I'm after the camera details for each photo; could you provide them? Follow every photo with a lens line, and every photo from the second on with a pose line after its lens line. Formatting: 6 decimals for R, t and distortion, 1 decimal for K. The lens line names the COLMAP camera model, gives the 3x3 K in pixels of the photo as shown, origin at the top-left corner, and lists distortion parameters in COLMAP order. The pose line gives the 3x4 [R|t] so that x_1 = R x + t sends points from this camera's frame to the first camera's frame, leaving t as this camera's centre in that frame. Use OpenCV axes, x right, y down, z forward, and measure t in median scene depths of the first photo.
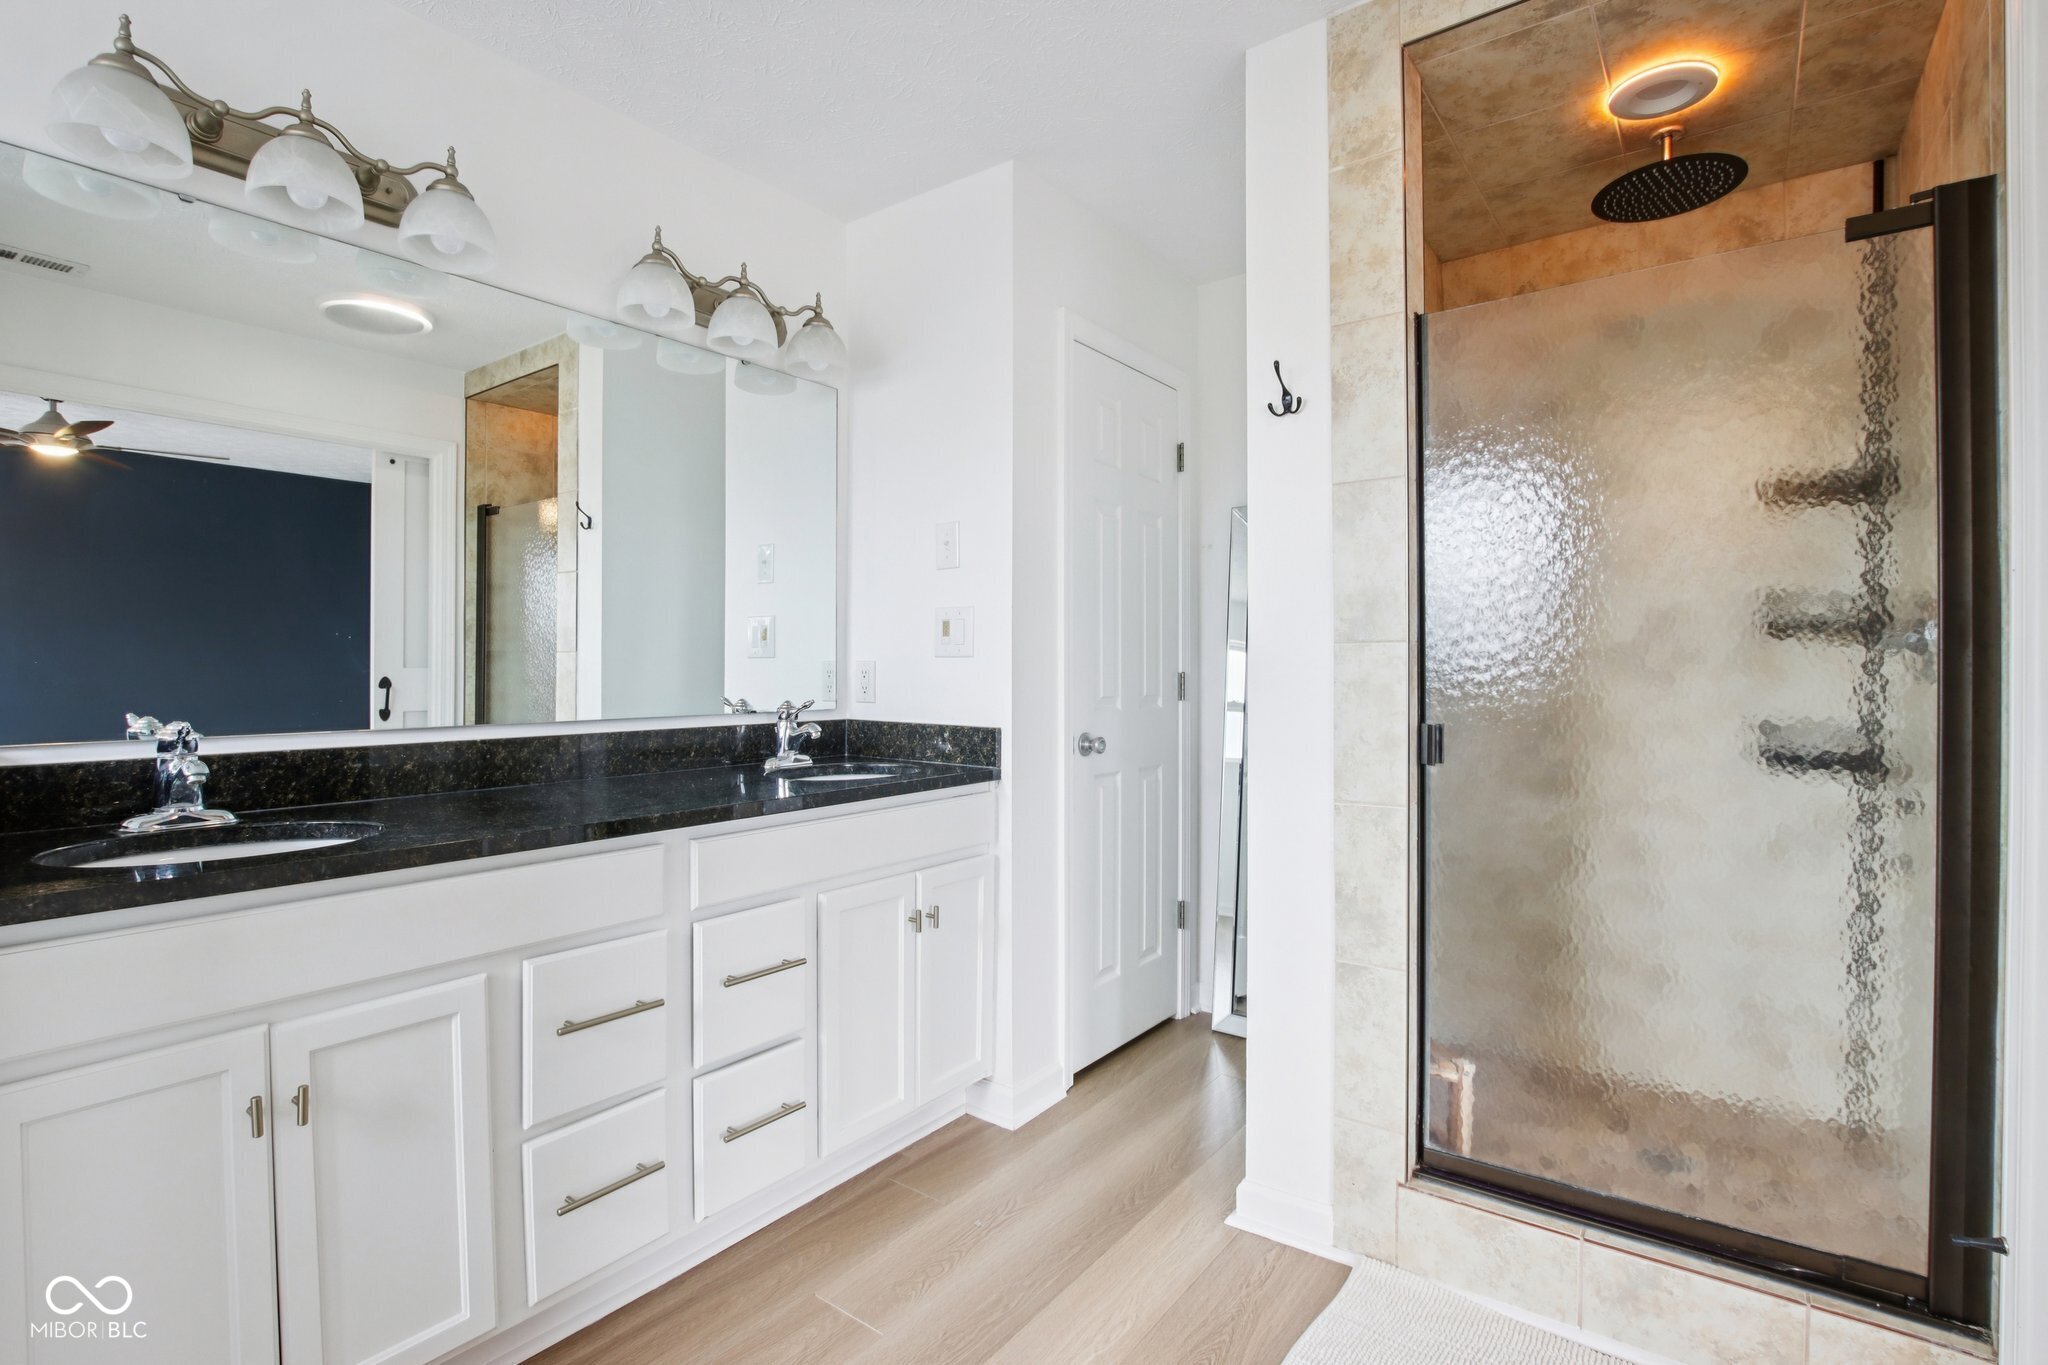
lens RADIAL K [[958.1, 0, 1029.3], [0, 958.1, 673.3], [0, 0, 1]] dist [-0.036879, 0.000965]
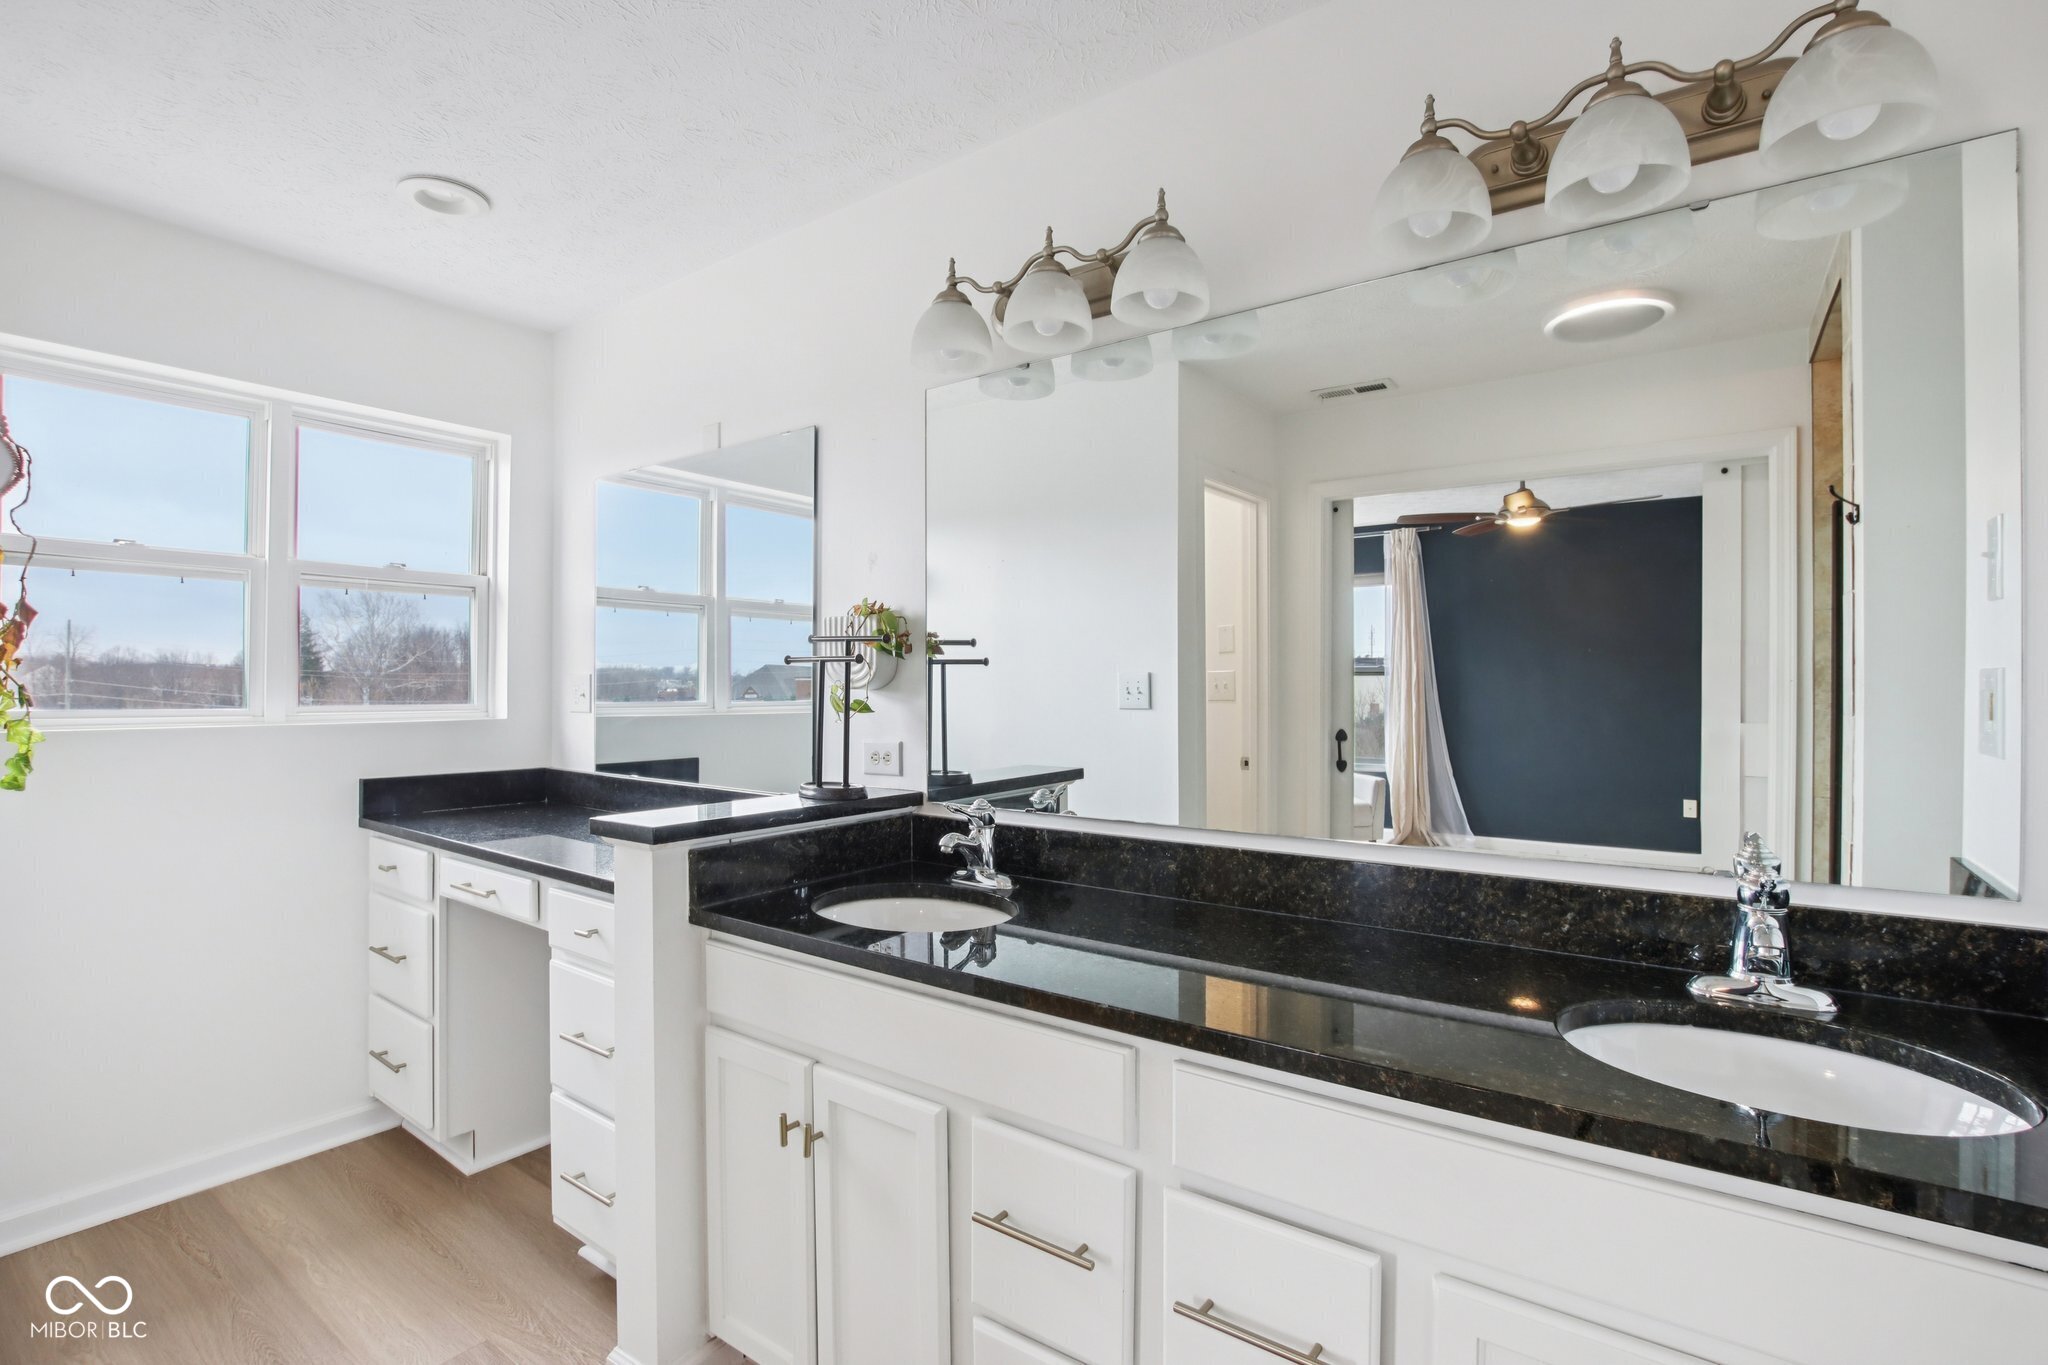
lens RADIAL K [[958.1, 0, 1029.3], [0, 958.1, 673.3], [0, 0, 1]] dist [-0.036879, 0.000965]
pose [[0.011193, -0.008411, -0.999902, 0.293655], [-0.004496, 0.999954, -0.008462, -0.084941], [0.999927, 0.004590, 0.011155, 0.846378]]
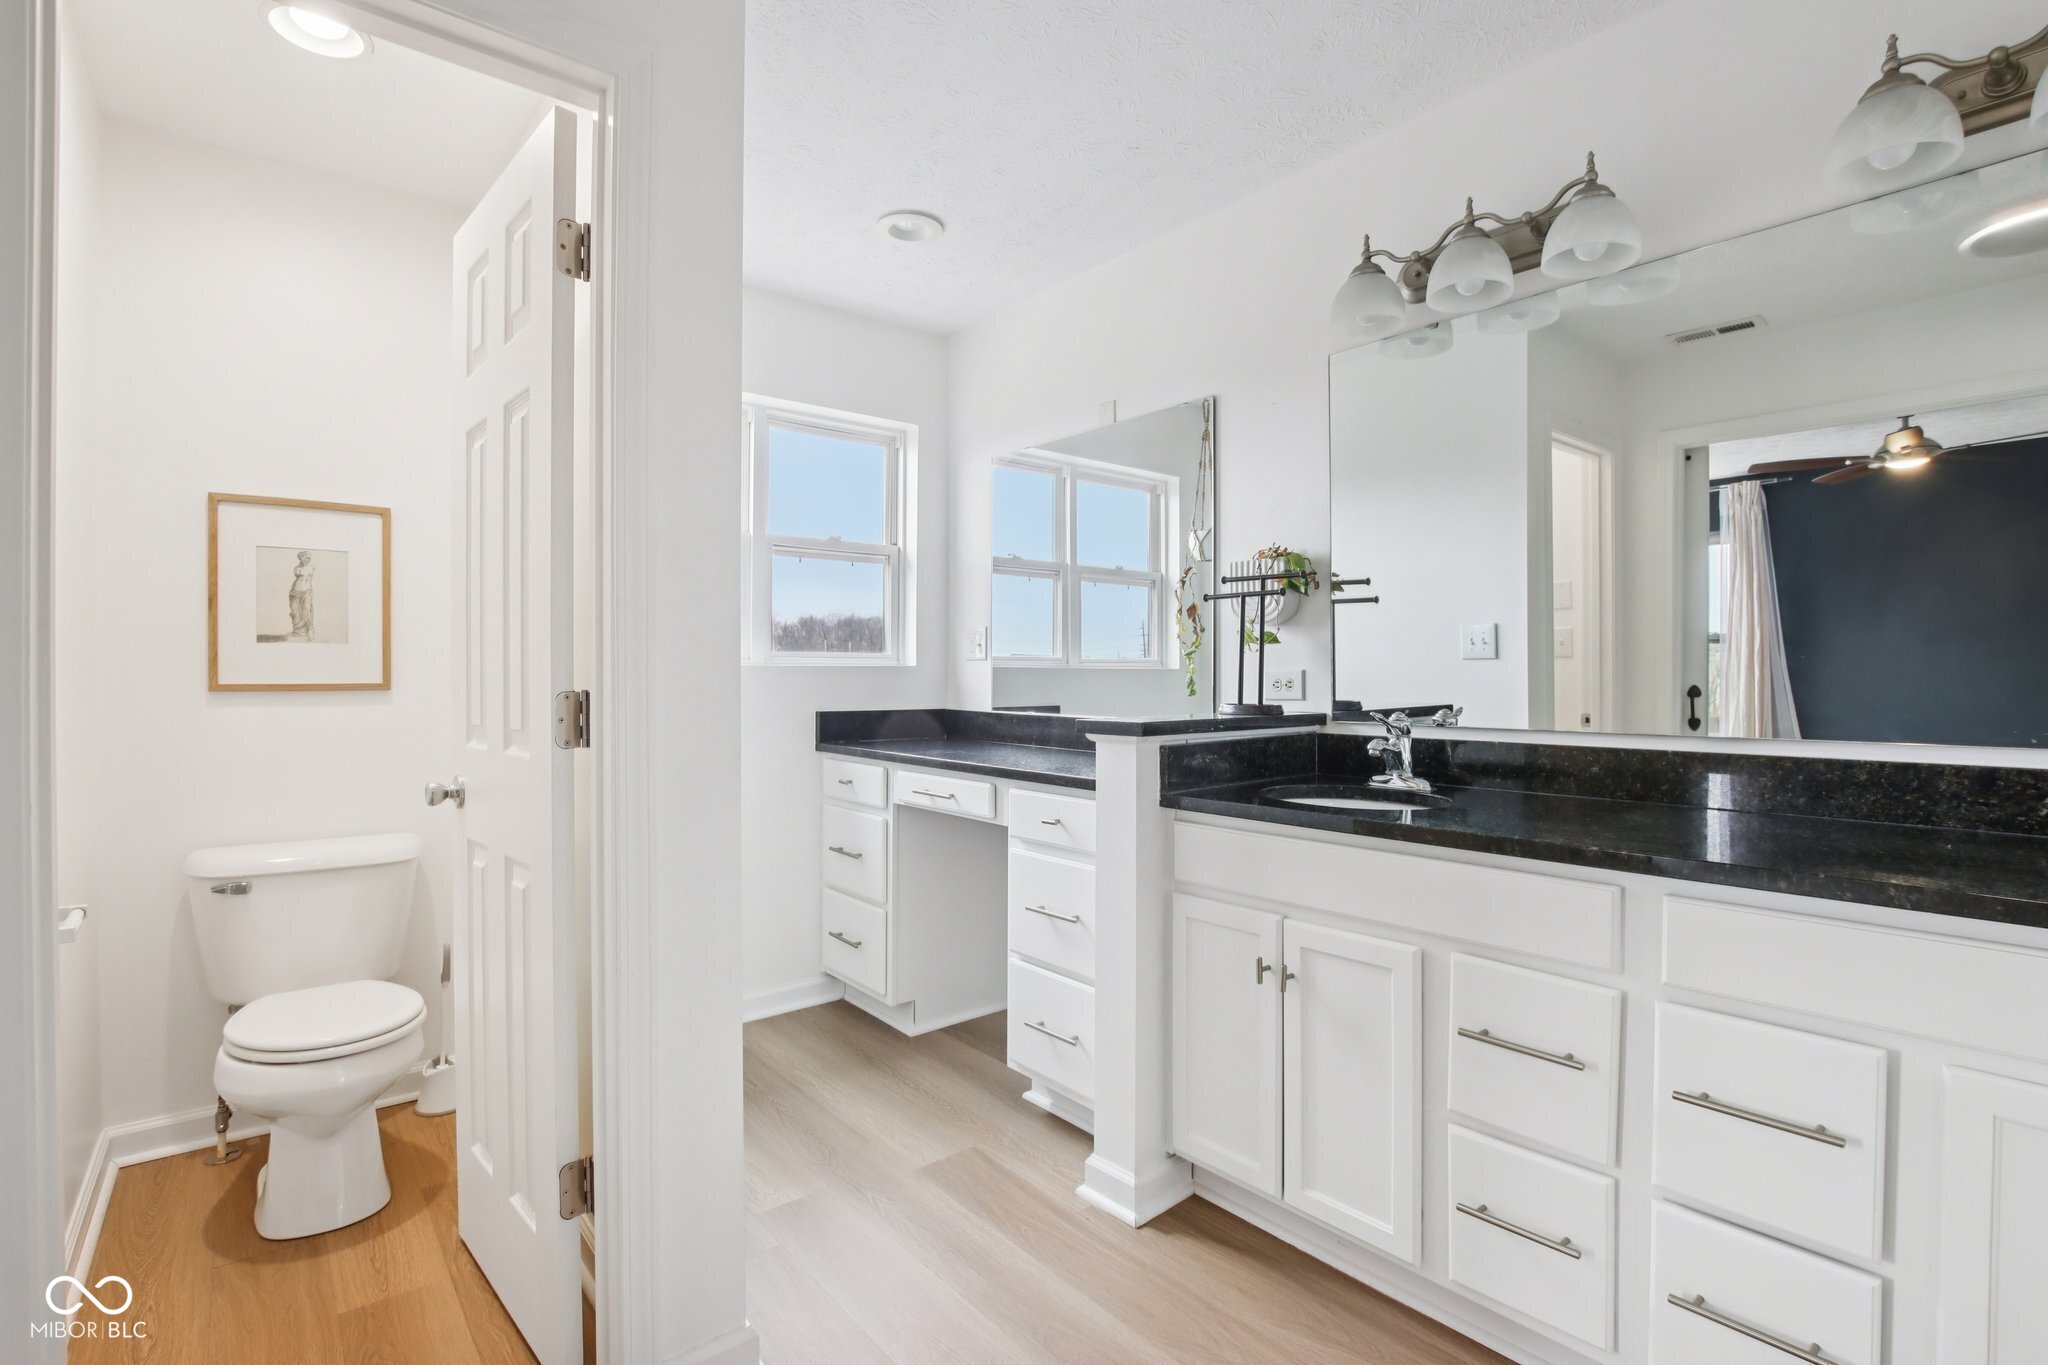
lens RADIAL K [[958.9, 0, 1024.6], [0, 958.9, 675.2], [0, 0, 1]] dist [-0.031427, 0.002423]
pose [[-0.235796, 0.005174, -0.971789, 0.497973], [-0.002292, 0.999980, 0.005880, -0.008813], [0.971800, 0.003613, -0.235780, 0.637421]]
